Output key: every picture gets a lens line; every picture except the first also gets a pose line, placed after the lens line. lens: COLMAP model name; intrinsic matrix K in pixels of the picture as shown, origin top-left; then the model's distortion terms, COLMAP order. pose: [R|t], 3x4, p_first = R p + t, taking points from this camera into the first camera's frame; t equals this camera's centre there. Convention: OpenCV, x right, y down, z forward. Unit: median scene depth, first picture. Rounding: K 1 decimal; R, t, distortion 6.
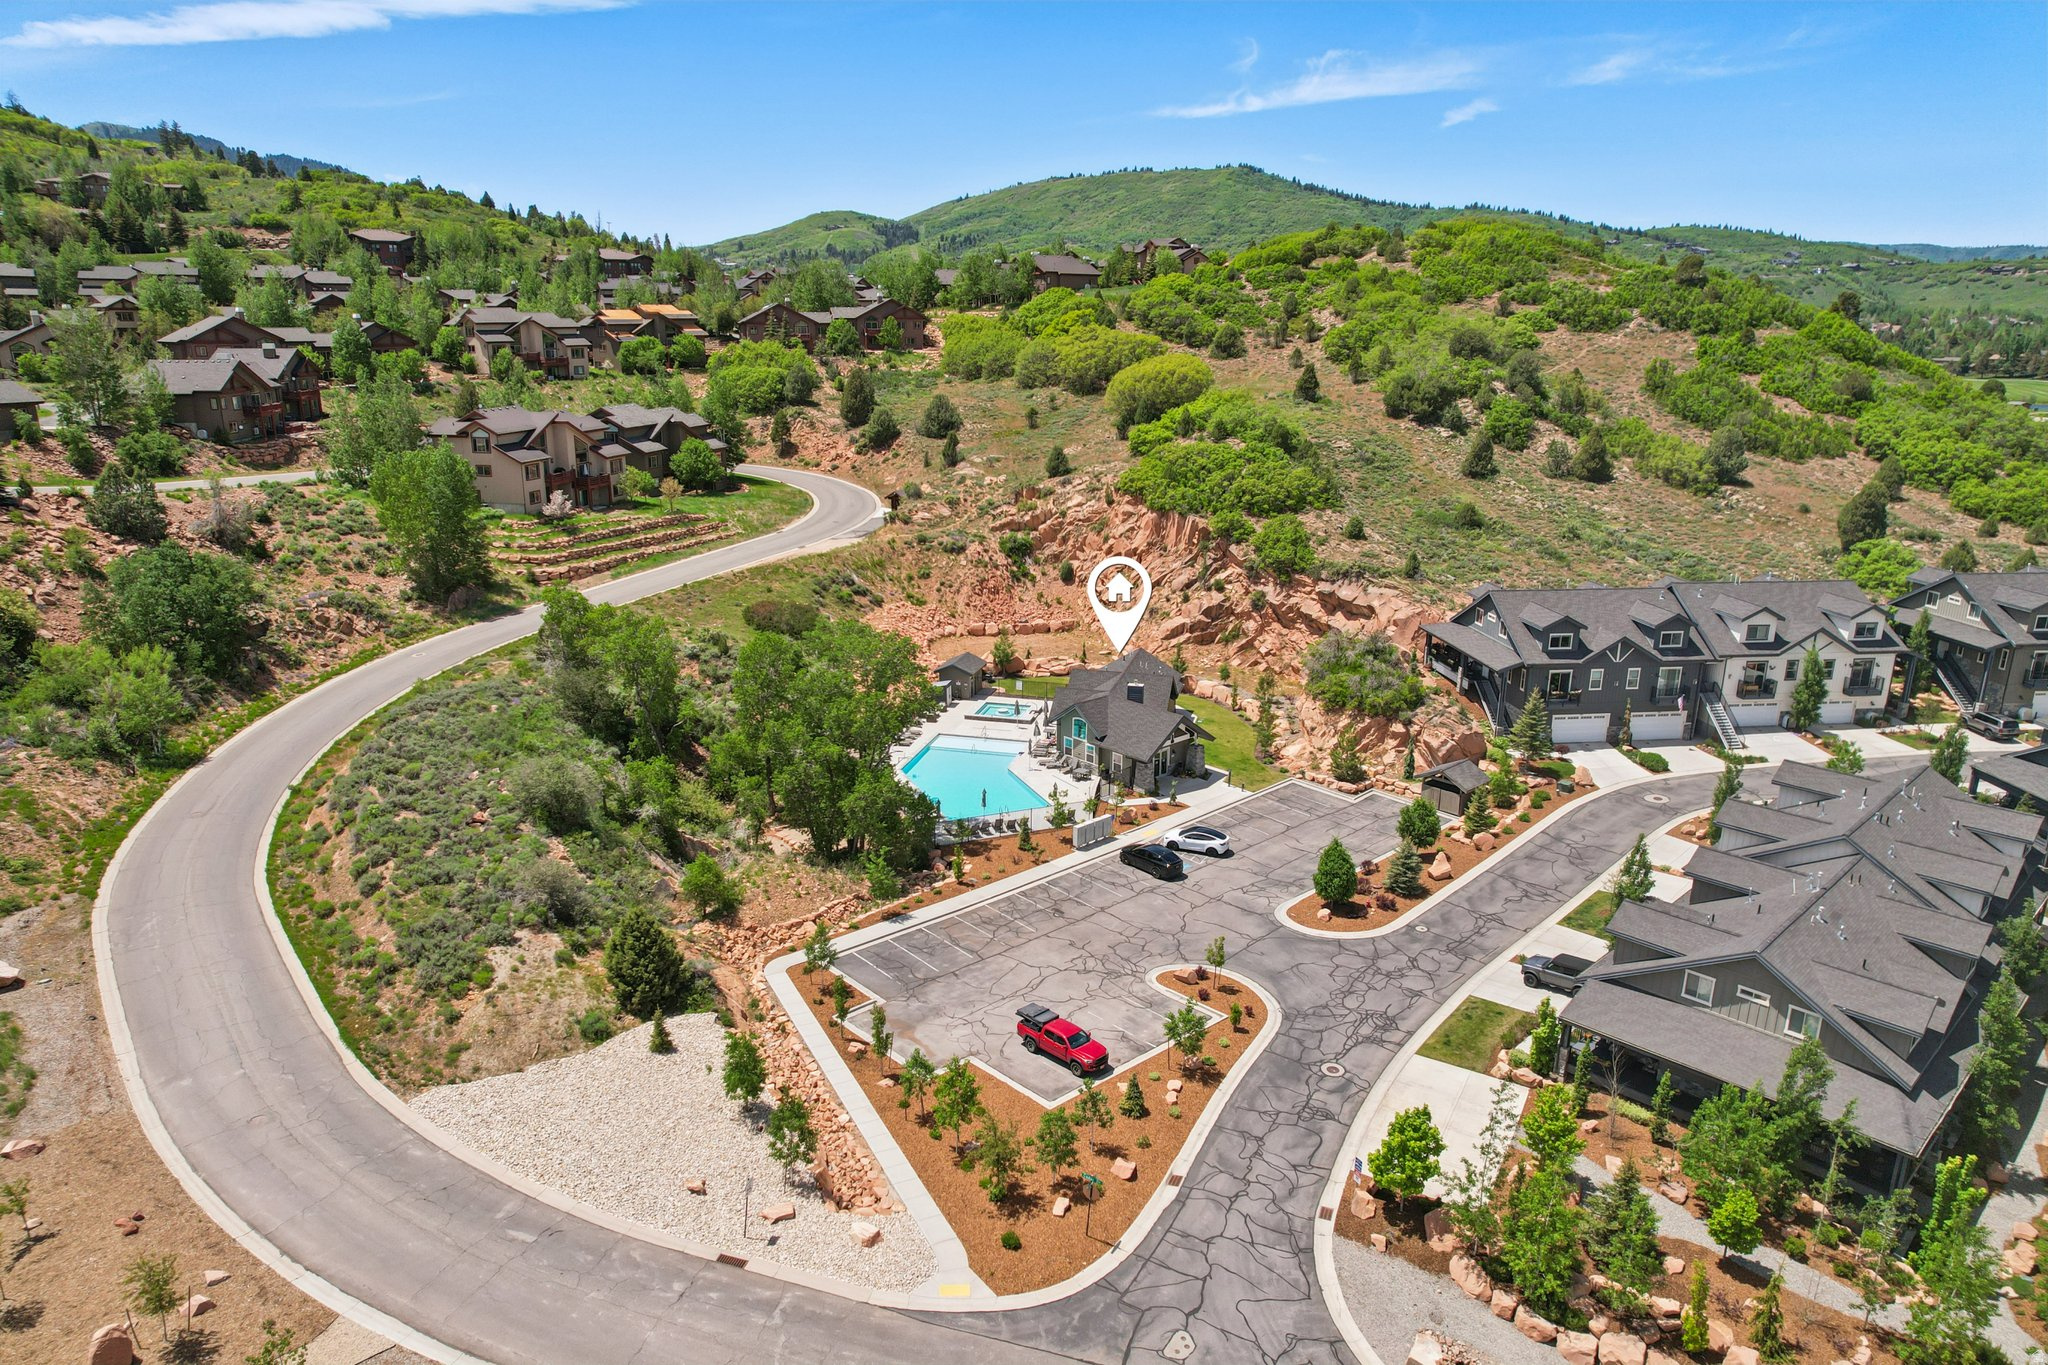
lens RADIAL K [[1337.3, 0, 1022.0], [0, 1337.3, 654.7], [0, 0, 1]] dist [-0.084506, 0.082651]
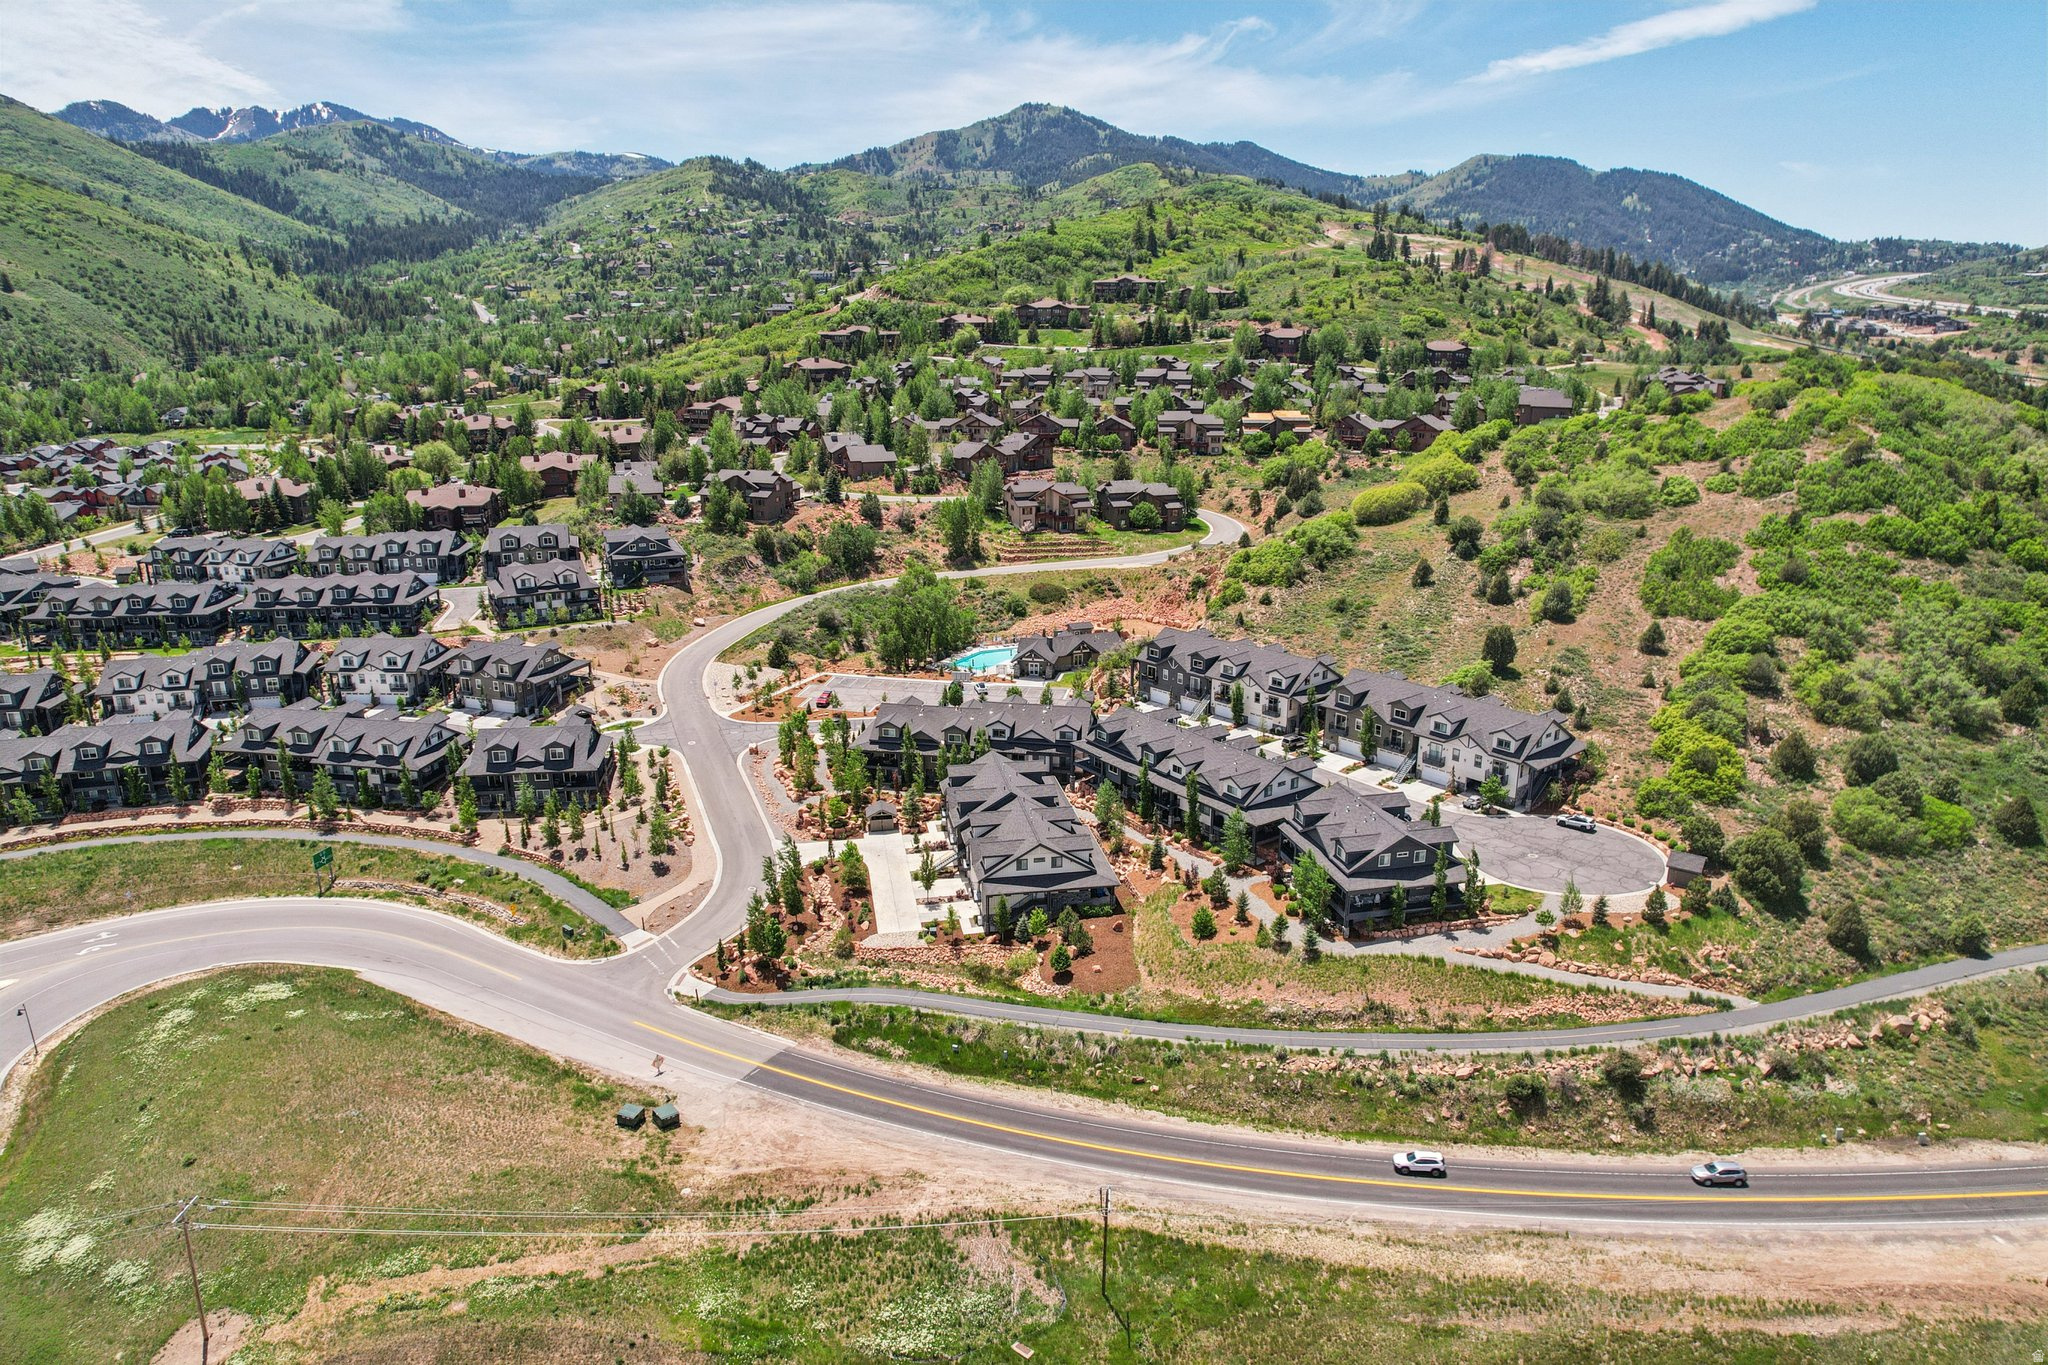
lens RADIAL K [[1337.3, 0, 1022.0], [0, 1337.3, 654.7], [0, 0, 1]] dist [-0.084506, 0.082651]
pose [[0.588831, 0.203296, -0.782272, 1.270692], [-0.196390, 0.974832, 0.105512, -0.125444], [0.784034, 0.091502, 0.613936, -0.310404]]
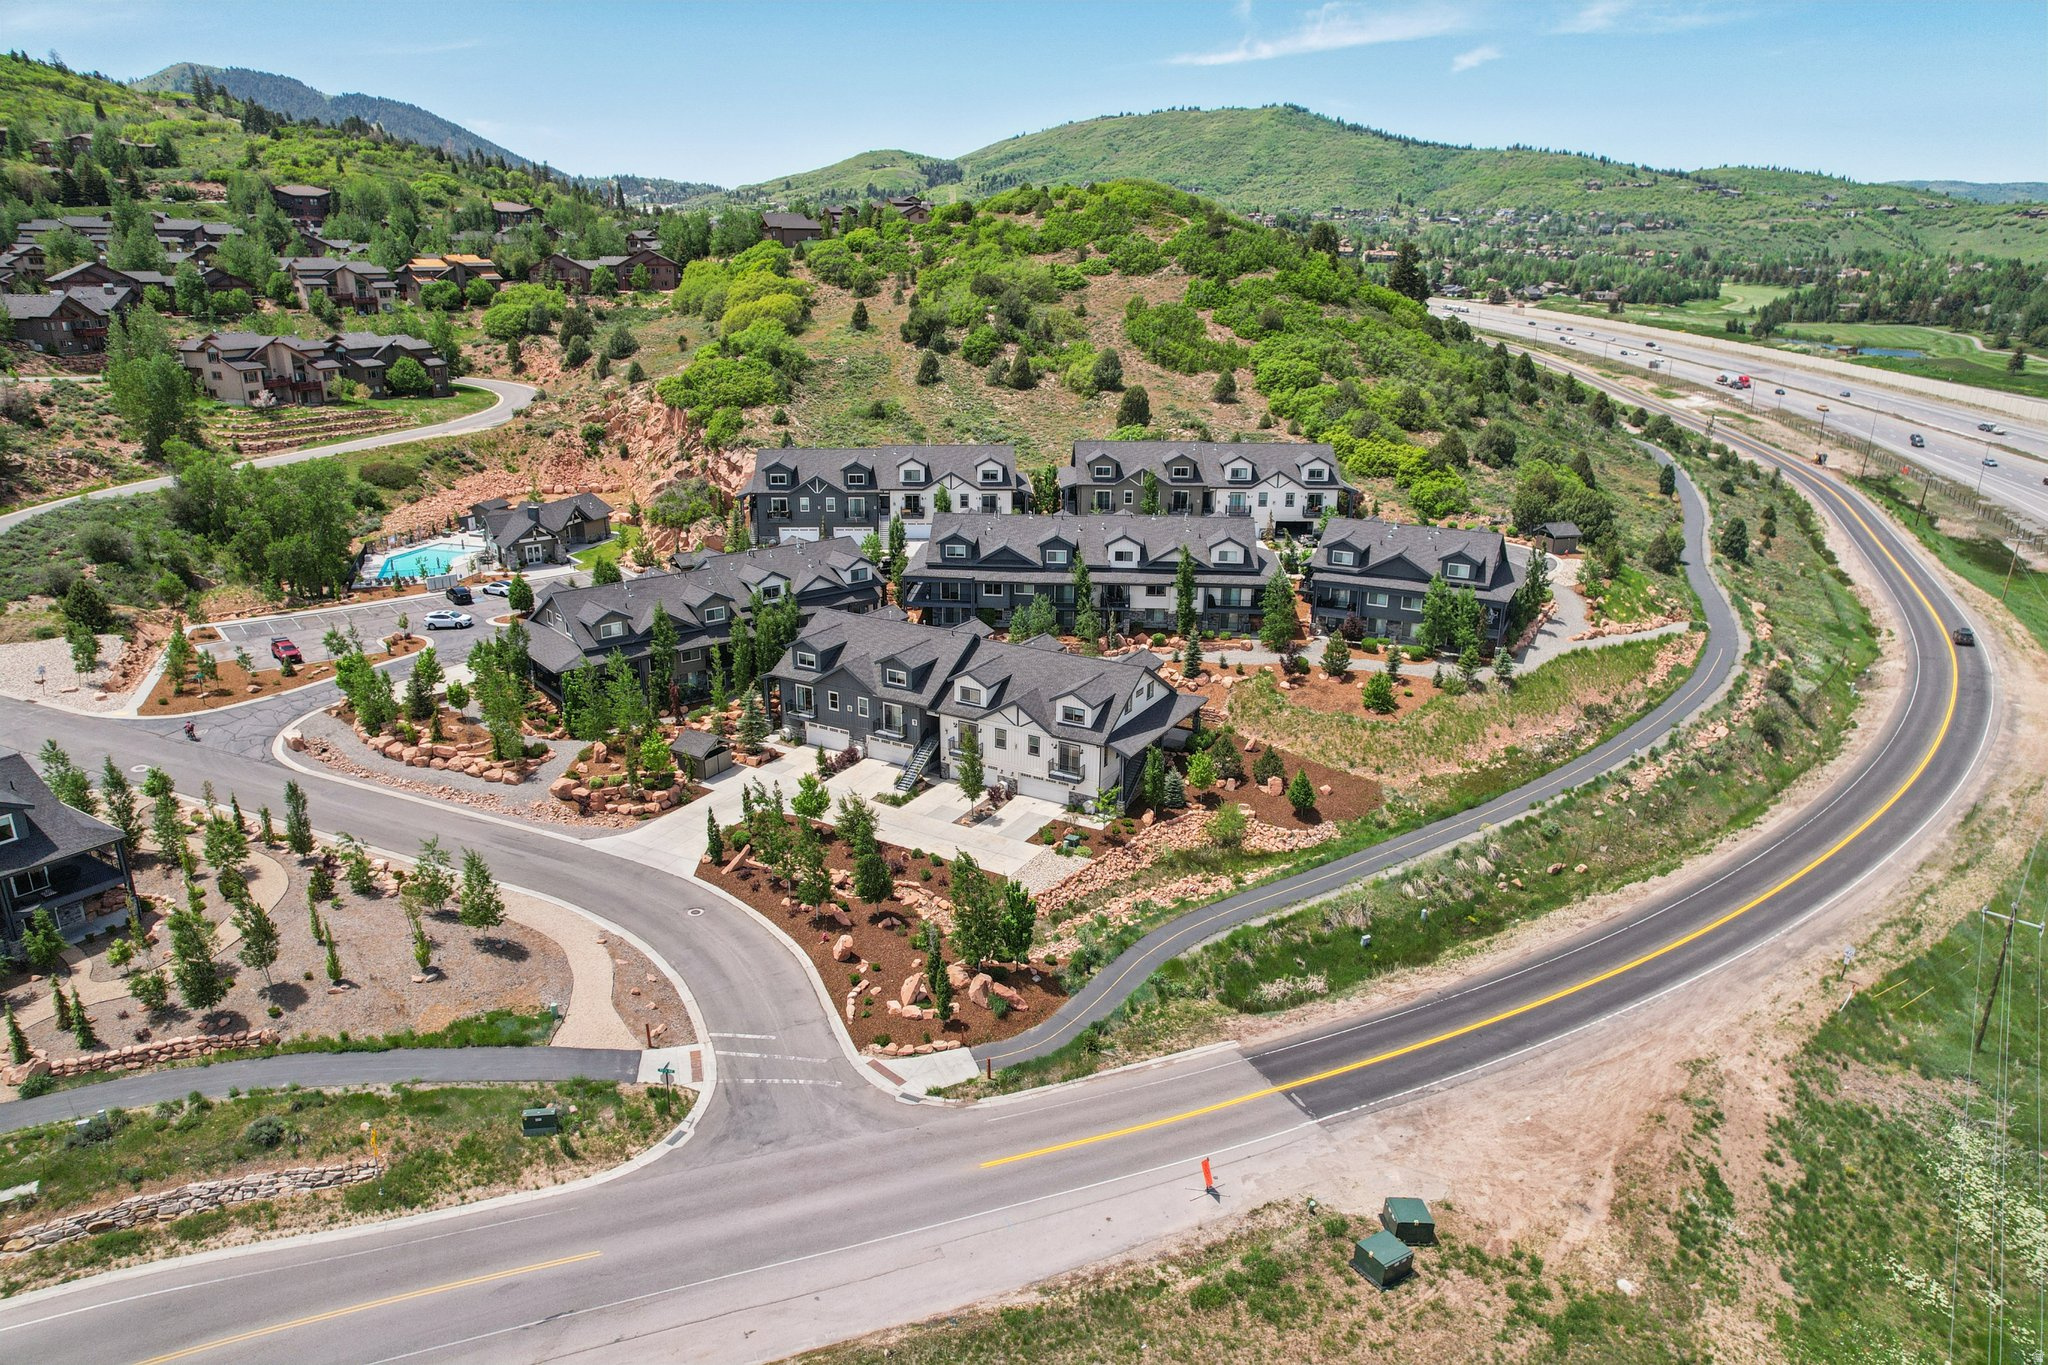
lens RADIAL K [[1337.3, 0, 1022.0], [0, 1337.3, 654.7], [0, 0, 1]] dist [-0.084506, 0.082651]
pose [[0.998298, 0.021395, -0.054252, 0.503269], [-0.019030, 0.998862, 0.043738, 0.078767], [0.055126, -0.042631, 0.997569, -0.361223]]
